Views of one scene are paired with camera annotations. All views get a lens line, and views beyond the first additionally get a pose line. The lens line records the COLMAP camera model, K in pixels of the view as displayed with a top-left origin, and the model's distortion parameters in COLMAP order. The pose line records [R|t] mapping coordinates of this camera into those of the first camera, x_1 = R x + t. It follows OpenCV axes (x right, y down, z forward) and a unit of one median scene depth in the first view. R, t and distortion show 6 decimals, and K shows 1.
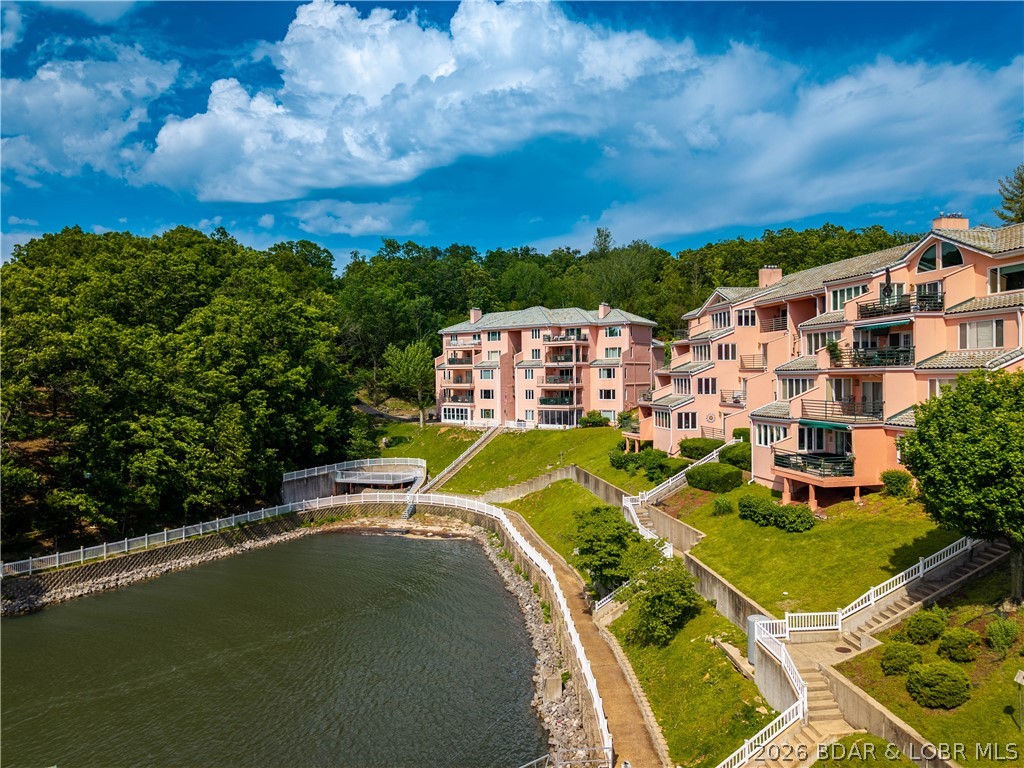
lens RADIAL K [[687.7, 0, 514.0], [0, 687.7, 386.7], [0, 0, 1]] dist [0.019944, -0.013604]
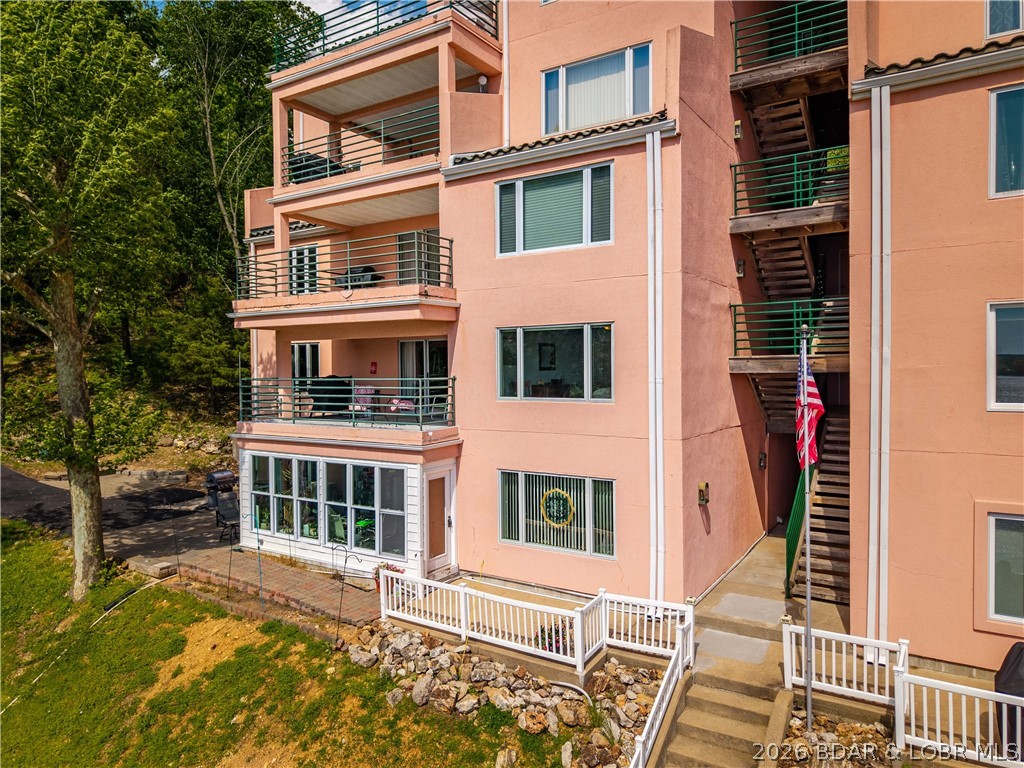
lens RADIAL K [[687.7, 0, 515.0], [0, 687.7, 384.7], [0, 0, 1]] dist [0.019944, -0.013604]
pose [[0.998853, 0.001027, 0.047872, -0.051074], [-0.001347, 0.999977, 0.006659, 0.014075], [-0.047864, -0.006716, 0.998831, 0.846044]]
